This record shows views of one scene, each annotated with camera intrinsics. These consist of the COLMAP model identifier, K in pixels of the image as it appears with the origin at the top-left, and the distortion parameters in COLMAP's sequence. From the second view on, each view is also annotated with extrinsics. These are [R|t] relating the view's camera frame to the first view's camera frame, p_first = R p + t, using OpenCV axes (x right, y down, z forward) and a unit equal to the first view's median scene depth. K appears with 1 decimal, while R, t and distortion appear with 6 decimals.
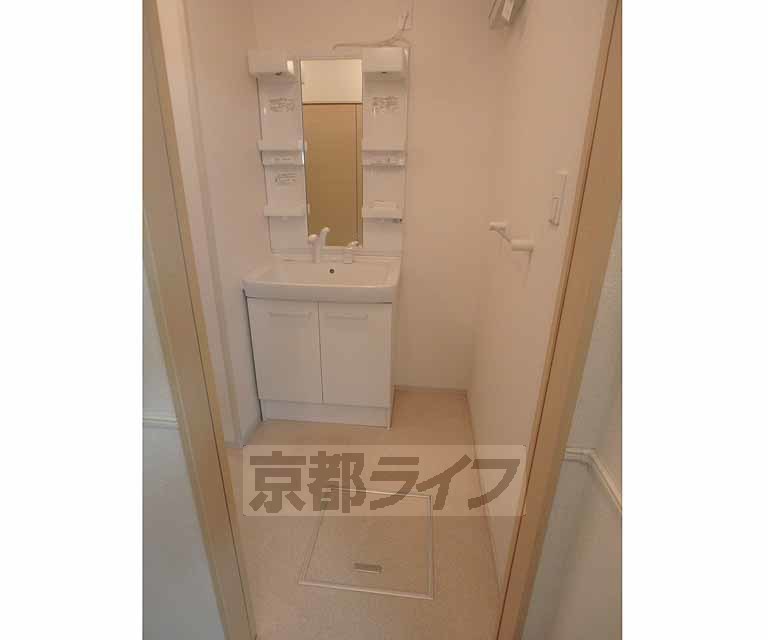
lens RADIAL K [[407.6, 0, 381.9], [0, 407.6, 314.3], [0, 0, 1]] dist [-0.006019, 0.004337]
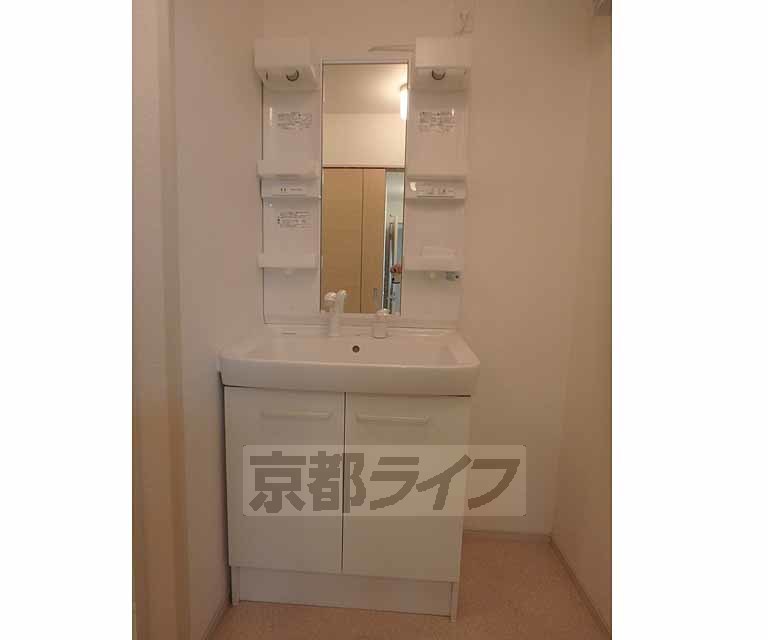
lens RADIAL K [[407.6, 0, 380.7], [0, 407.6, 317.5], [0, 0, 1]] dist [-0.006019, 0.004337]
pose [[0.998230, 0.009522, 0.058702, -0.126610], [0.004114, 0.973674, -0.227910, -0.003552], [-0.059327, 0.227748, 0.971911, 0.353368]]
